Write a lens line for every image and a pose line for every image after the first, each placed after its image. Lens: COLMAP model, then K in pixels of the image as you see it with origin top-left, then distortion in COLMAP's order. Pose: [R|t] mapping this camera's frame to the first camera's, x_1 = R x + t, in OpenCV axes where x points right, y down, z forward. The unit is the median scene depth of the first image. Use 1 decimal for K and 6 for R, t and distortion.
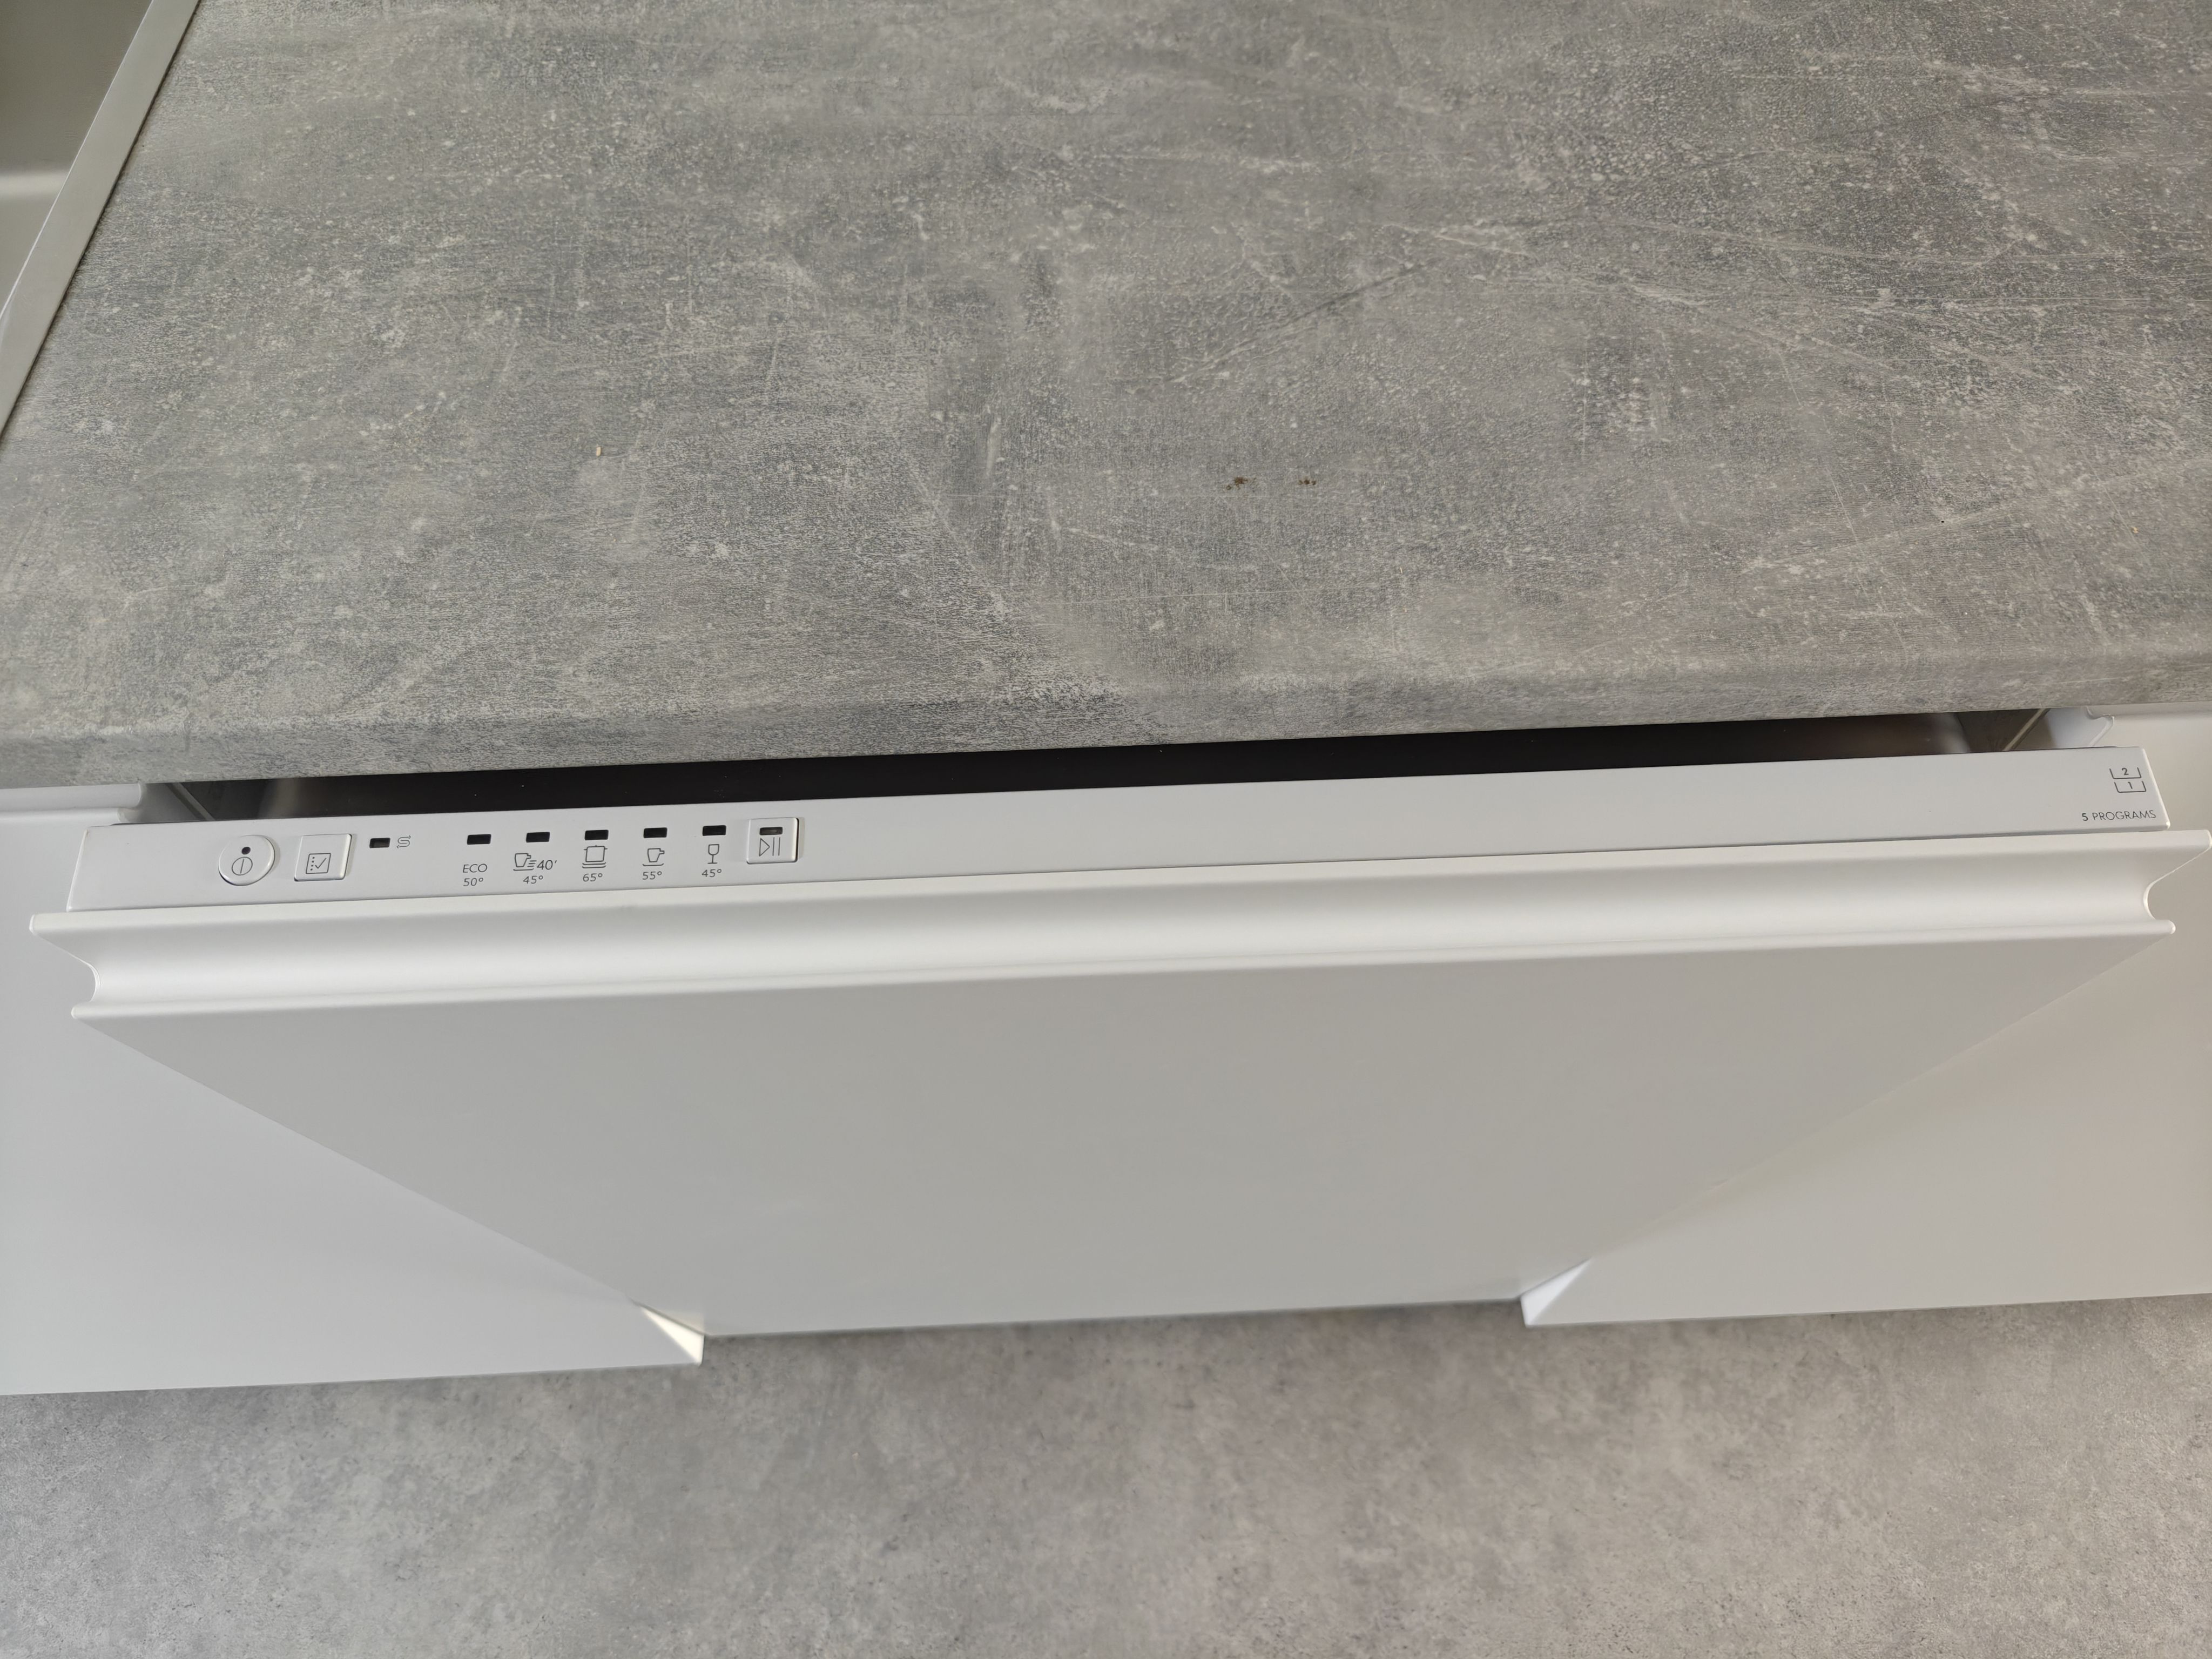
lens RADIAL K [[1524.2, 0, 1106.0], [0, 1524.2, 829.5], [0, 0, 1]] dist [0.011307, -0.001089]
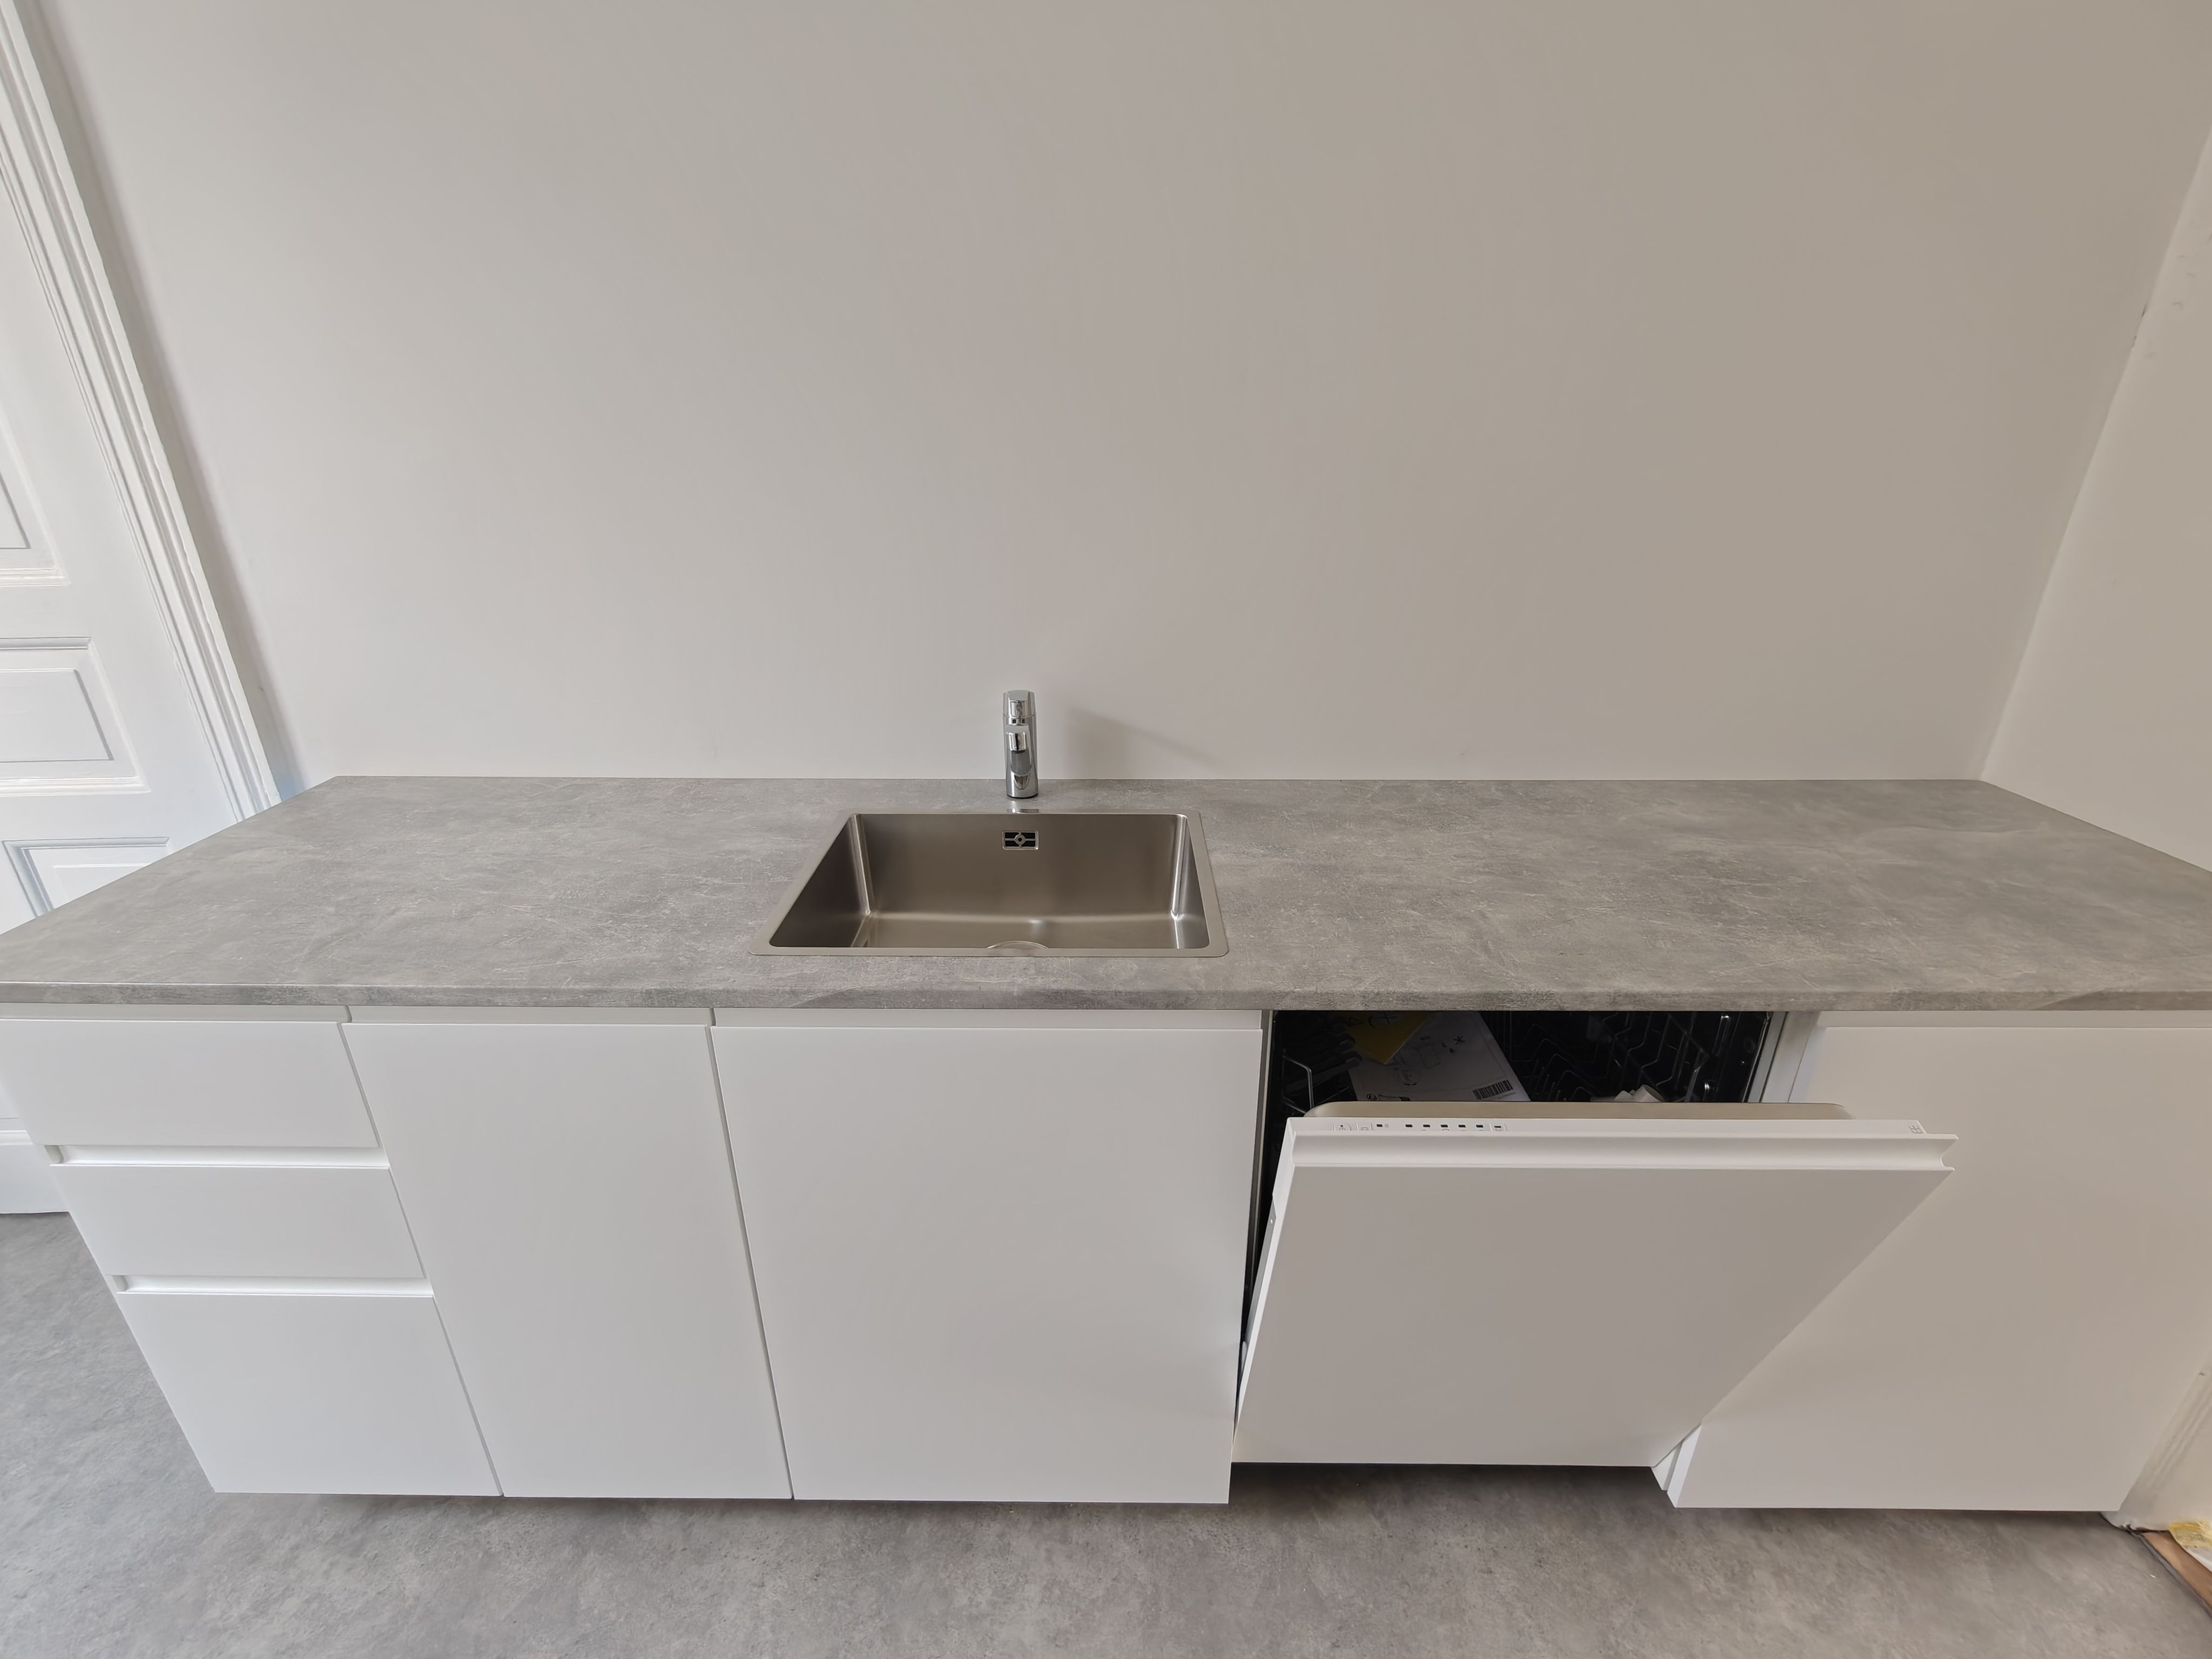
lens RADIAL K [[994.3, 0, 1101.6], [0, 994.3, 826.2], [0, 0, 1]] dist [0.001007, -0.000819]
pose [[0.998580, 0.017700, -0.050245, -0.362392], [-0.044105, 0.803664, -0.593446, 0.399815], [0.029876, 0.594820, 0.803304, -0.464388]]
